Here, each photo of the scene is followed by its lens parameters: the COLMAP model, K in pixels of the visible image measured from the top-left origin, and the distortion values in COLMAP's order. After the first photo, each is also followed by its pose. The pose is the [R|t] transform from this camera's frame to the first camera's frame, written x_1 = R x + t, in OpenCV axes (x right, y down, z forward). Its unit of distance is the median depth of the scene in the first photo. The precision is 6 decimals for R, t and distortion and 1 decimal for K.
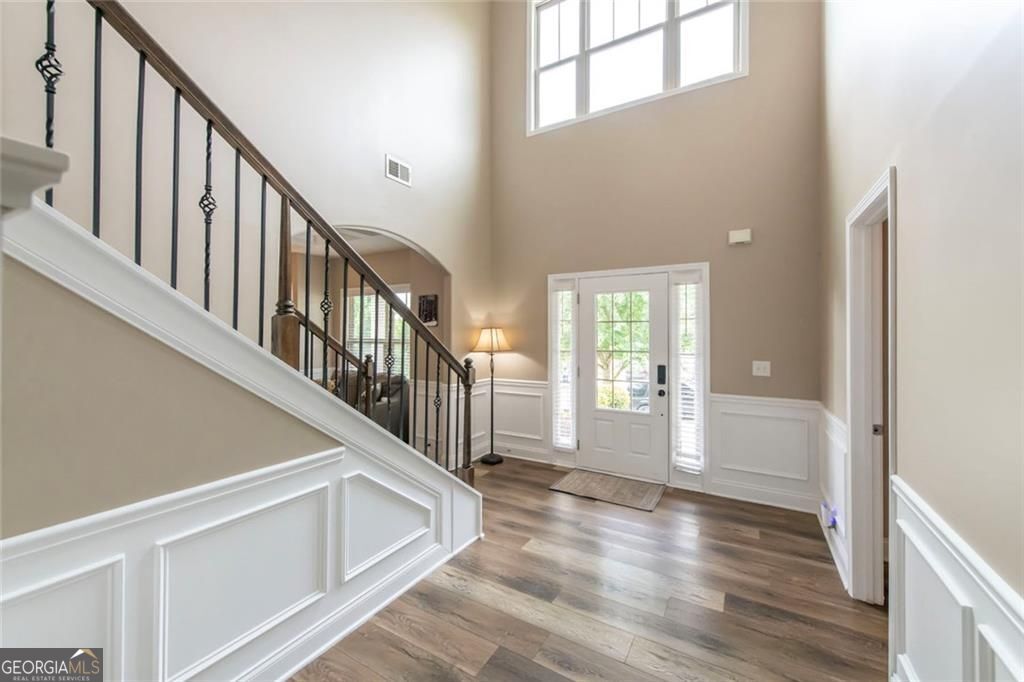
lens RADIAL K [[384.7, 0, 523.9], [0, 384.7, 325.8], [0, 0, 1]] dist [0.001592, 0.000017]
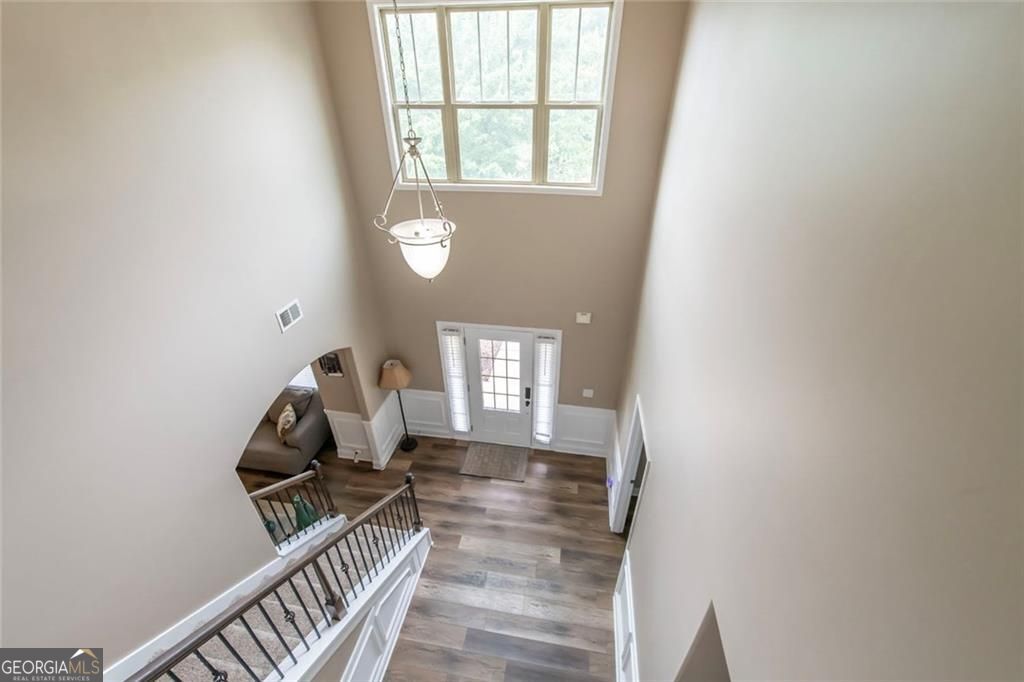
lens RADIAL K [[403.2, 0, 509.7], [0, 403.2, 287.8], [0, 0, 1]] dist [0.000558, -0.000056]
pose [[0.937220, -0.179896, 0.298757, -0.090471], [0.006318, 0.865299, 0.501217, -1.010745], [-0.348681, -0.467863, 0.812112, -0.021744]]
